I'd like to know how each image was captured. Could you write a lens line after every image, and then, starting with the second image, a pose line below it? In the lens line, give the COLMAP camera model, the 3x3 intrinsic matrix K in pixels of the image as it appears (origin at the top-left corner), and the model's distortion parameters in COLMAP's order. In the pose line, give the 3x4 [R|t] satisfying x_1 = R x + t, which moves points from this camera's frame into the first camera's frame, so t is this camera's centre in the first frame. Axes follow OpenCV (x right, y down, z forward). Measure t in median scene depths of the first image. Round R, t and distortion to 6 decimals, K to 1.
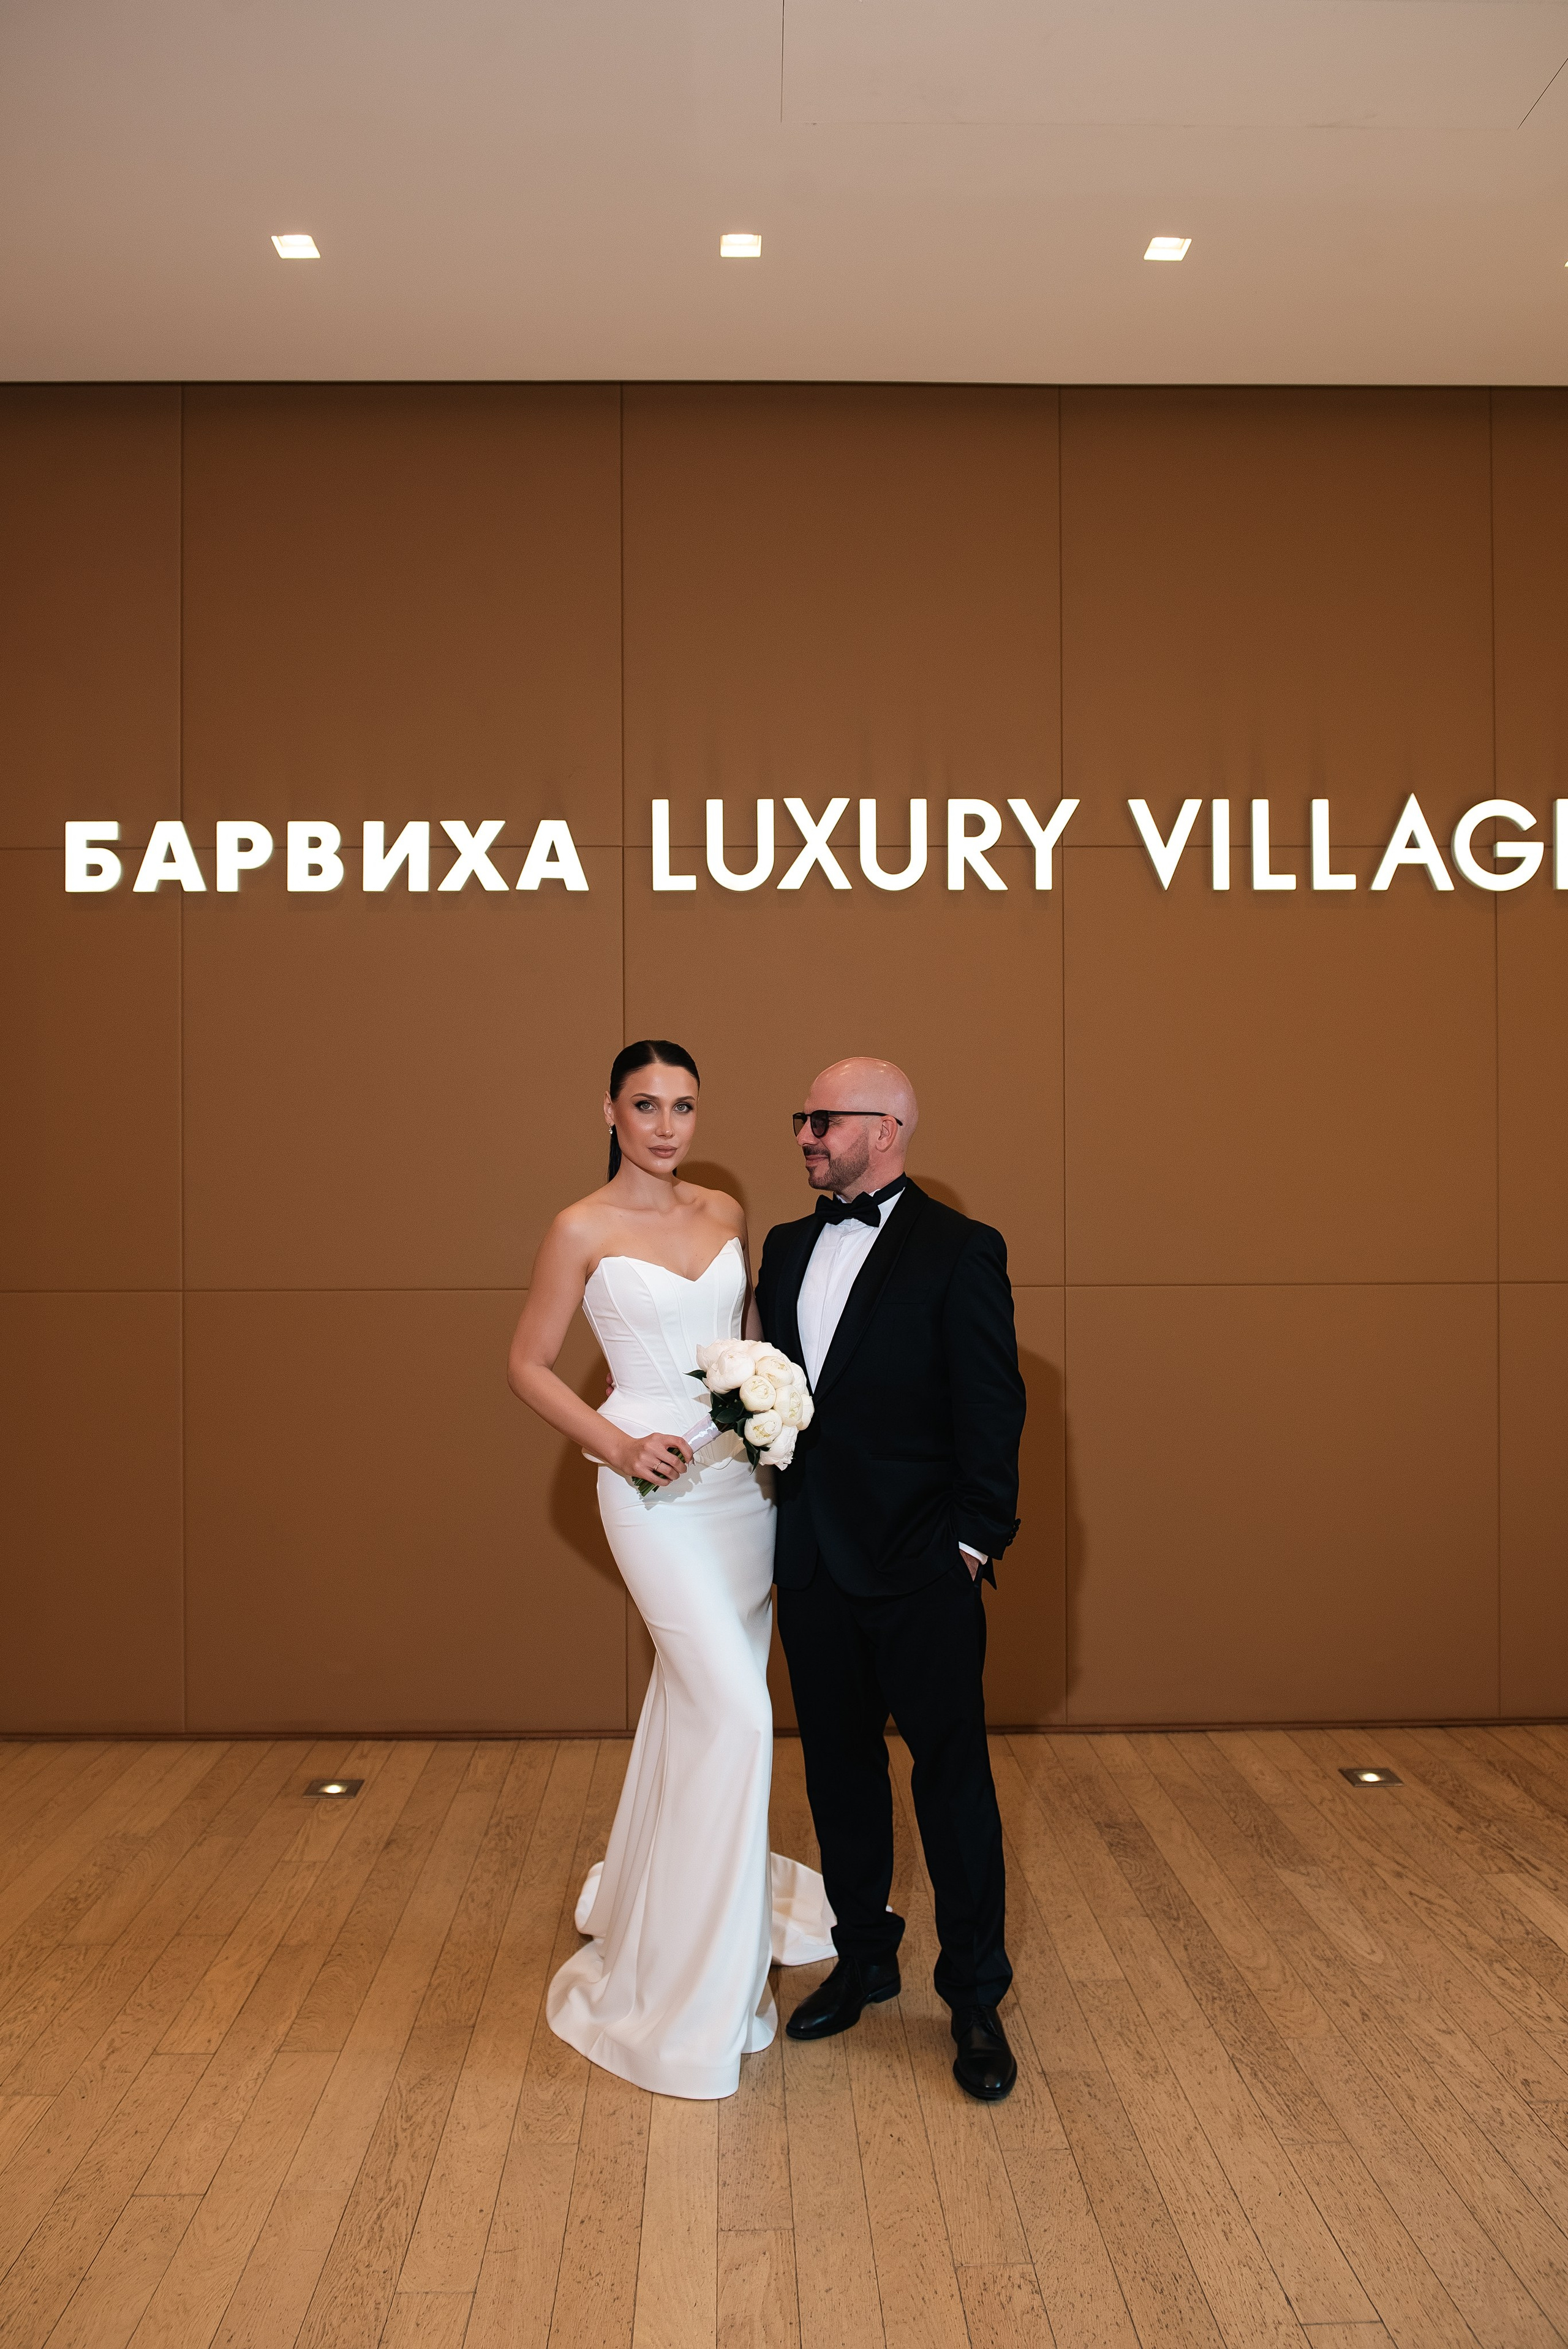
lens RADIAL K [[1821.2, 0, 785.9], [0, 1821.2, 1176.7], [0, 0, 1]] dist [-0.030522, -0.005116]
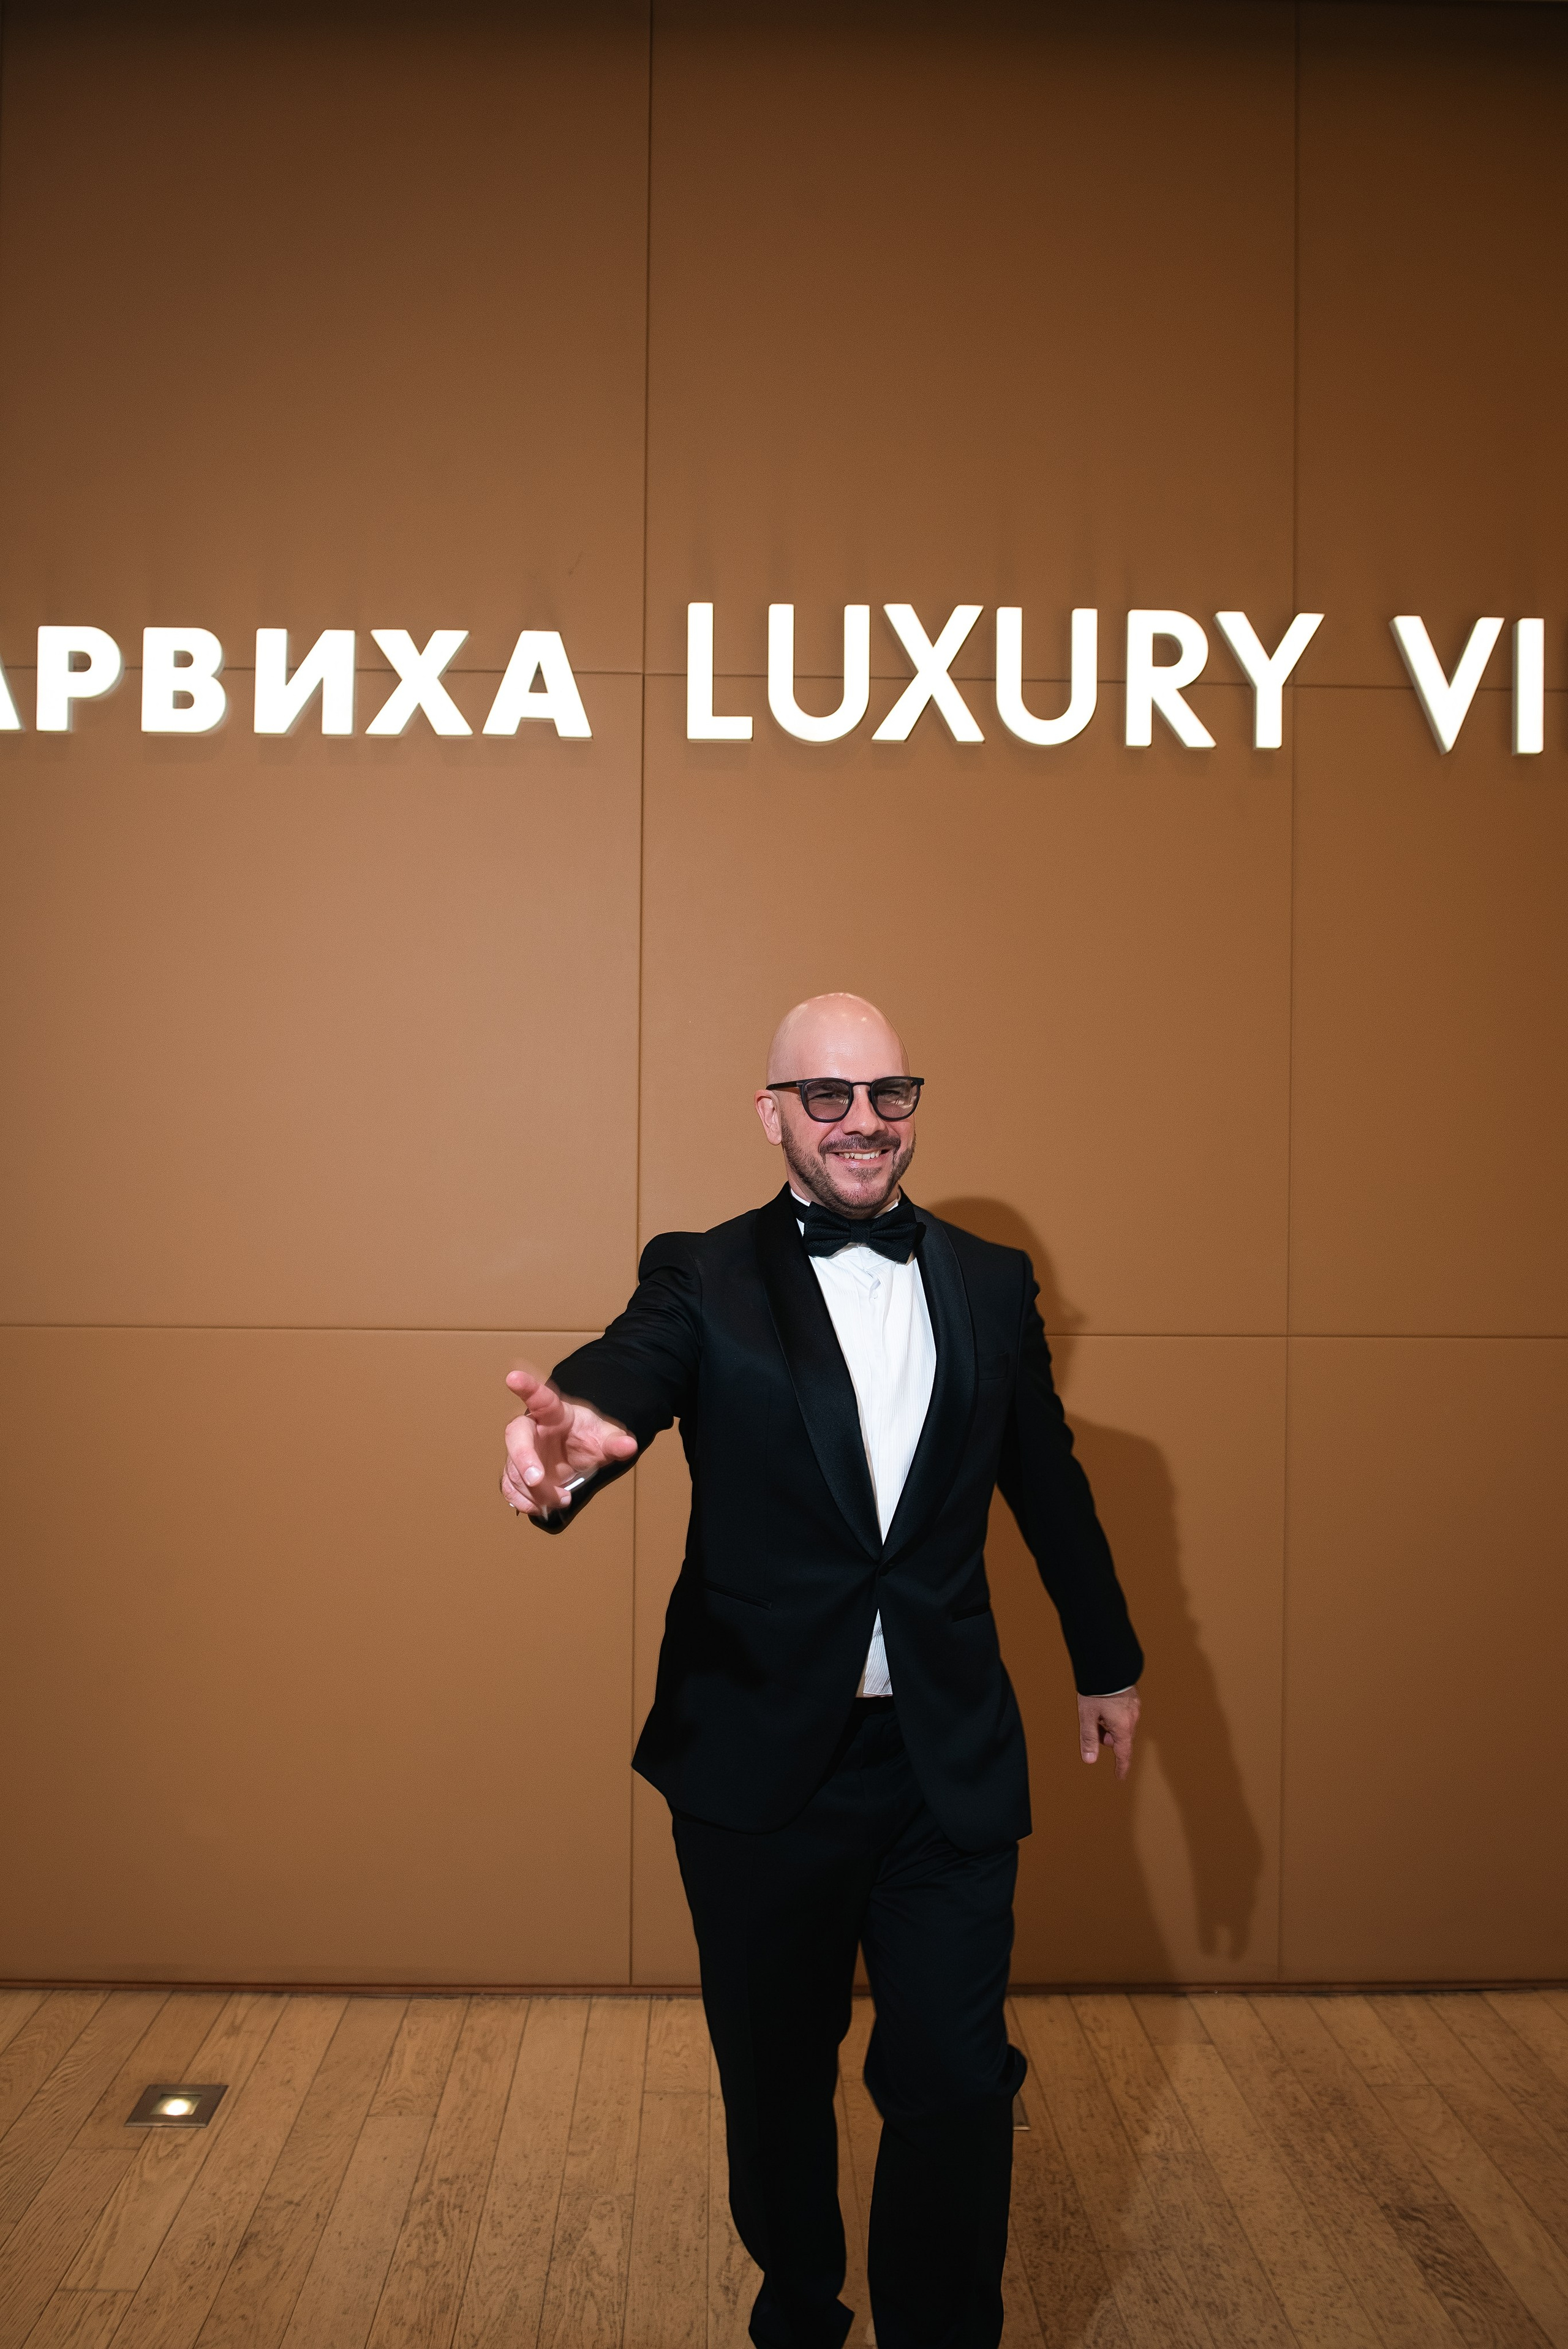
lens RADIAL K [[1786.3, 0, 785.1], [0, 1786.3, 1180.5], [0, 0, 1]] dist [-0.030780, -0.005533]
pose [[0.999890, 0.014560, 0.002783, -0.036654], [-0.014567, 0.999891, 0.002399, 0.003331], [-0.002748, -0.002440, 0.999993, 0.343782]]
